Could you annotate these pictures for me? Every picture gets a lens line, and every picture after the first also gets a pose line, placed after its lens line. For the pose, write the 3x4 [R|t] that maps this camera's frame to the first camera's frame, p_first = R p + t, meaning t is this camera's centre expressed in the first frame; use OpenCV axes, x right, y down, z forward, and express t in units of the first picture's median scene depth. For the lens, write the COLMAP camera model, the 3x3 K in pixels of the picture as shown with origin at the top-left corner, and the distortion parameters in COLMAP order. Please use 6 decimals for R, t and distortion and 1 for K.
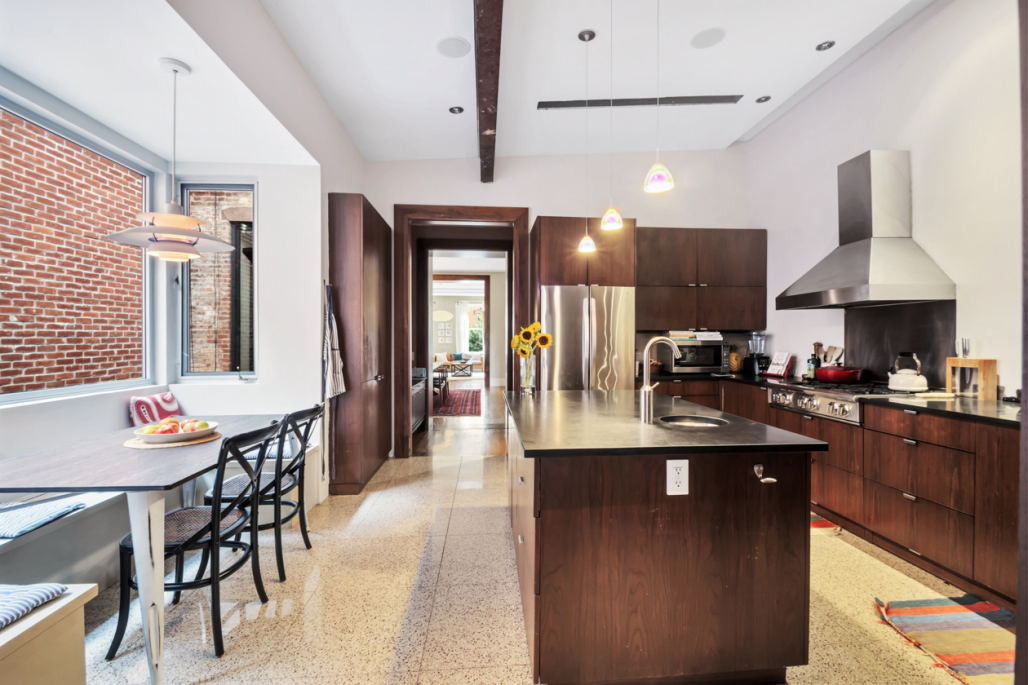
lens RADIAL K [[459.5, 0, 514.8], [0, 459.5, 342.6], [0, 0, 1]] dist [0.002686, 0.000012]
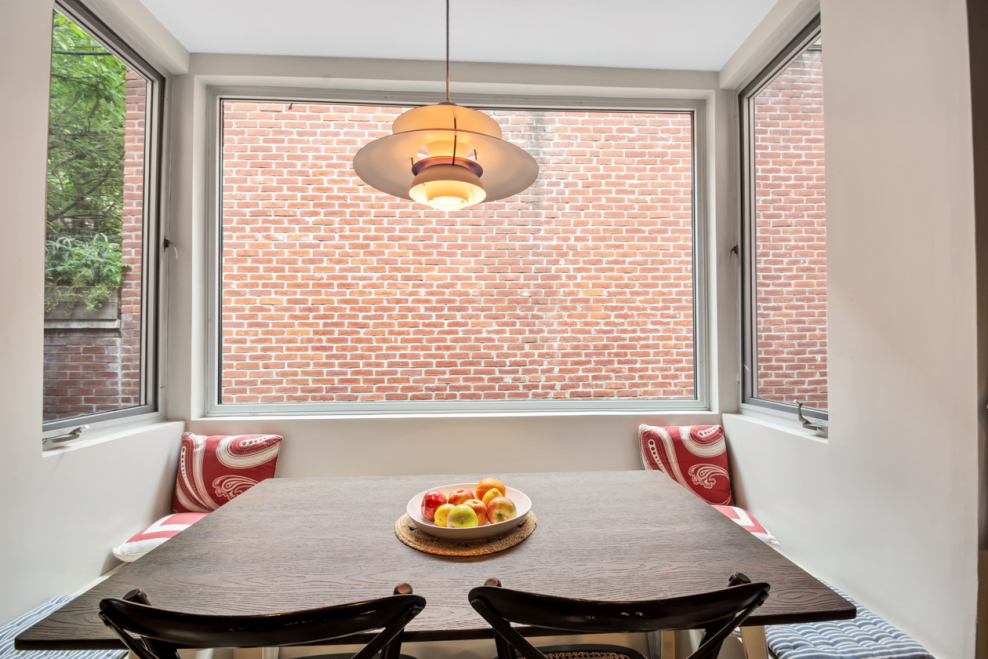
lens RADIAL K [[441.6, 0, 496.5], [0, 441.6, 335.1], [0, 0, 1]] dist [0.002686, 0.000012]
pose [[-0.020588, -0.016695, -0.999649, -0.077434], [-0.002454, 0.999858, -0.016648, -0.007440], [0.999785, 0.002110, -0.020626, 0.480641]]
